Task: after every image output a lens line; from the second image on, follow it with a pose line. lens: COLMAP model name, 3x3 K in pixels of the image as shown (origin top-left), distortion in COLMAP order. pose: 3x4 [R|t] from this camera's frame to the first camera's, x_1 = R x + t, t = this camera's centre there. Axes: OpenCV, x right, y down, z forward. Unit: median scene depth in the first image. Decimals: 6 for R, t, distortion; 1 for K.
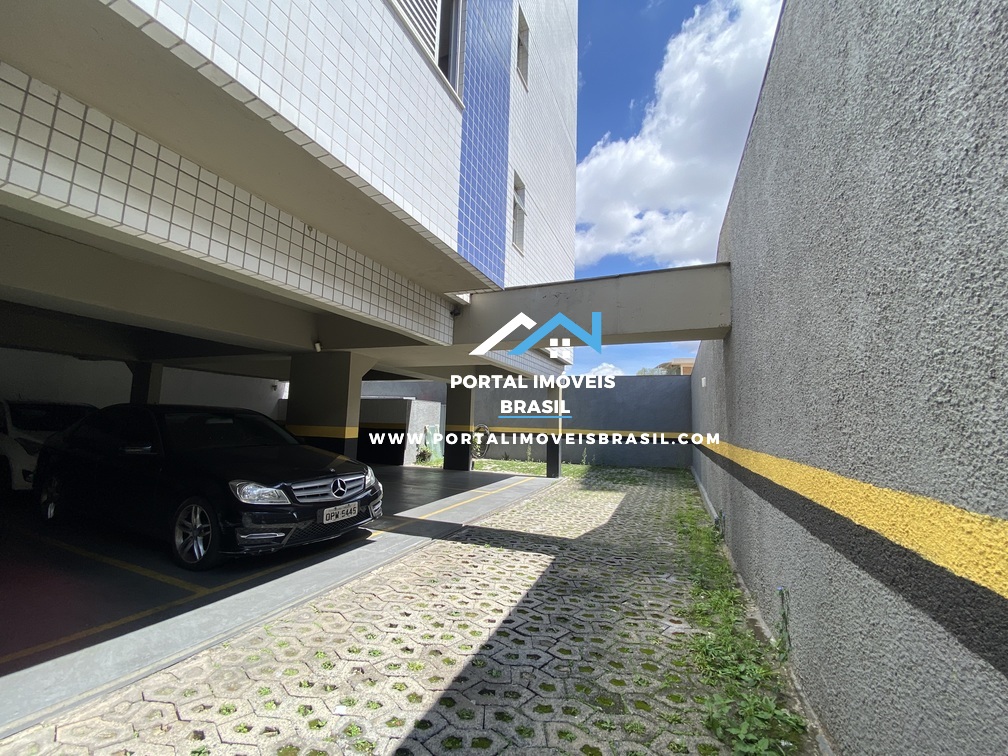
lens RADIAL K [[403.8, 0, 504.0], [0, 403.8, 378.0], [0, 0, 1]] dist [0.000816, -0.011006]
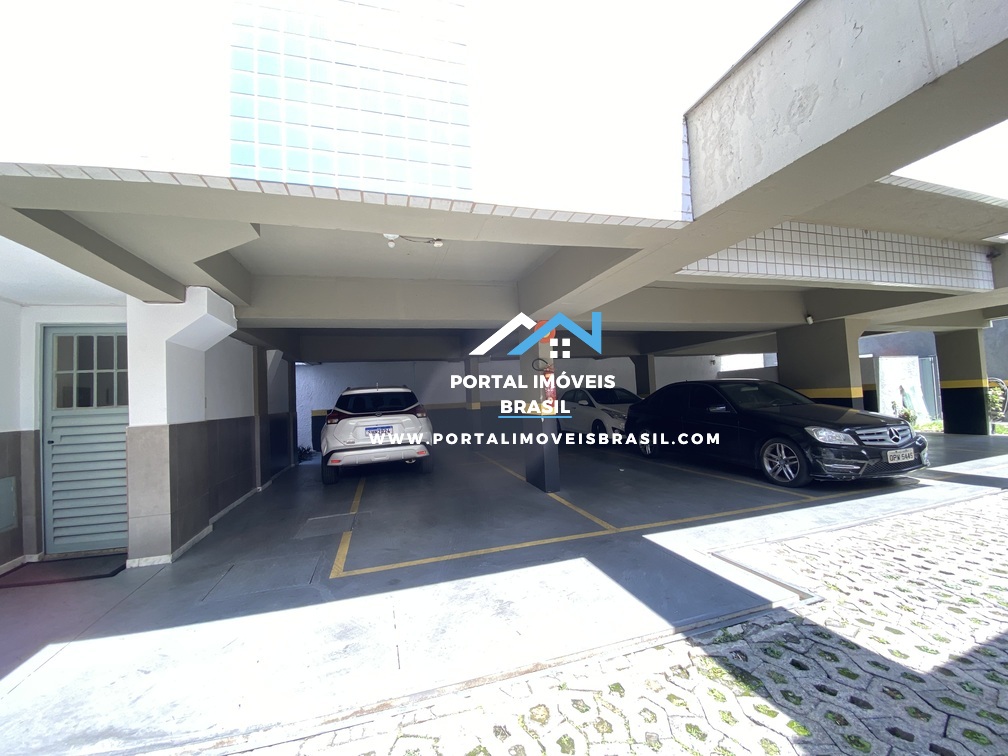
lens RADIAL K [[403.8, 0, 504.0], [0, 403.8, 378.0], [0, 0, 1]] dist [0.000816, -0.011006]
pose [[0.630620, -0.095314, -0.770217, -0.215160], [0.146898, 0.989149, -0.002134, -0.059712], [0.762063, -0.111798, 0.637778, -0.608262]]
